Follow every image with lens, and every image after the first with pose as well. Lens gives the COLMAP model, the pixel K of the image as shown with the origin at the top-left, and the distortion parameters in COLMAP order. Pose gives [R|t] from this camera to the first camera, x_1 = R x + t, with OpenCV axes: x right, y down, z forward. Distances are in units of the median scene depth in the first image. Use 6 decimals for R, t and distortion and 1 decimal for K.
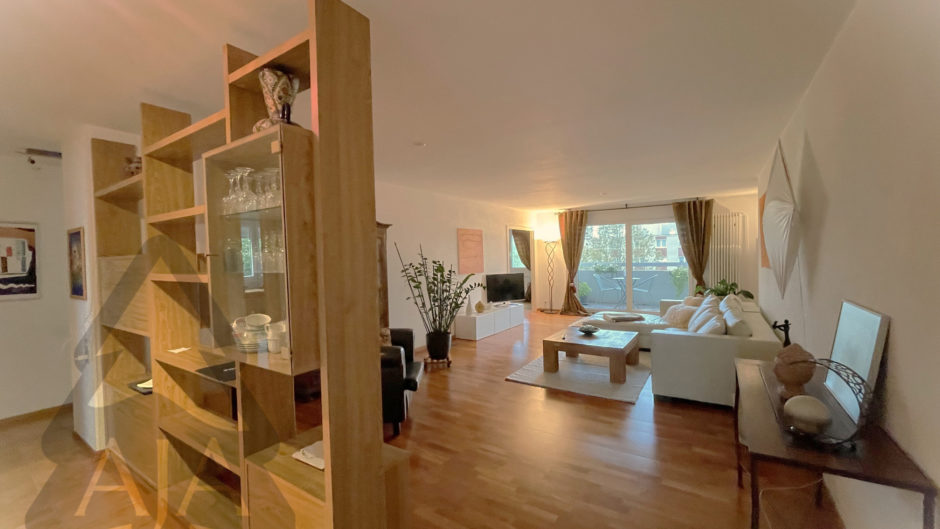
lens RADIAL K [[383.6, 0, 470.0], [0, 383.6, 264.5], [0, 0, 1]] dist [-0.000671, 0.000003]
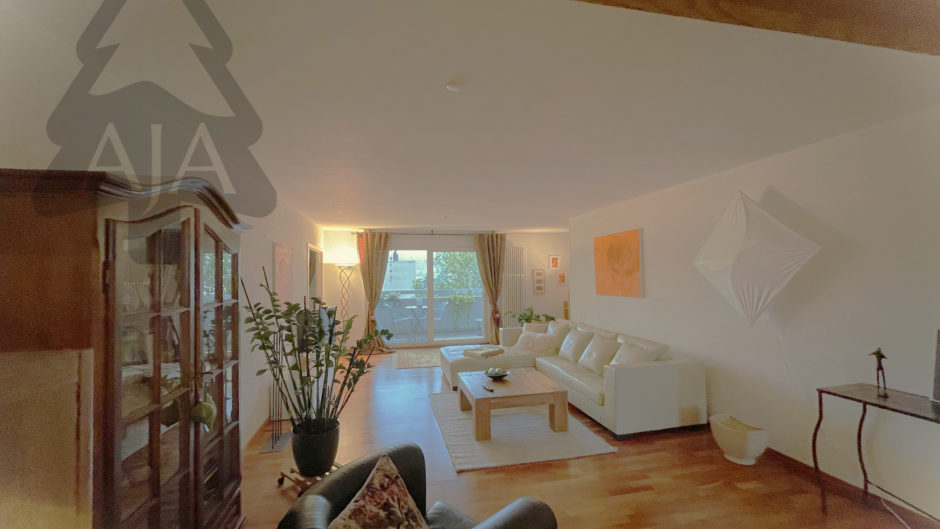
lens RADIAL K [[383.6, 0, 470.0], [0, 383.6, 264.5], [0, 0, 1]] dist [-0.000671, 0.000003]
pose [[0.692846, 0.033968, 0.720285, -0.221446], [0.010948, 0.998279, -0.057609, -0.015706], [-0.721002, 0.047800, 0.691282, 0.274708]]
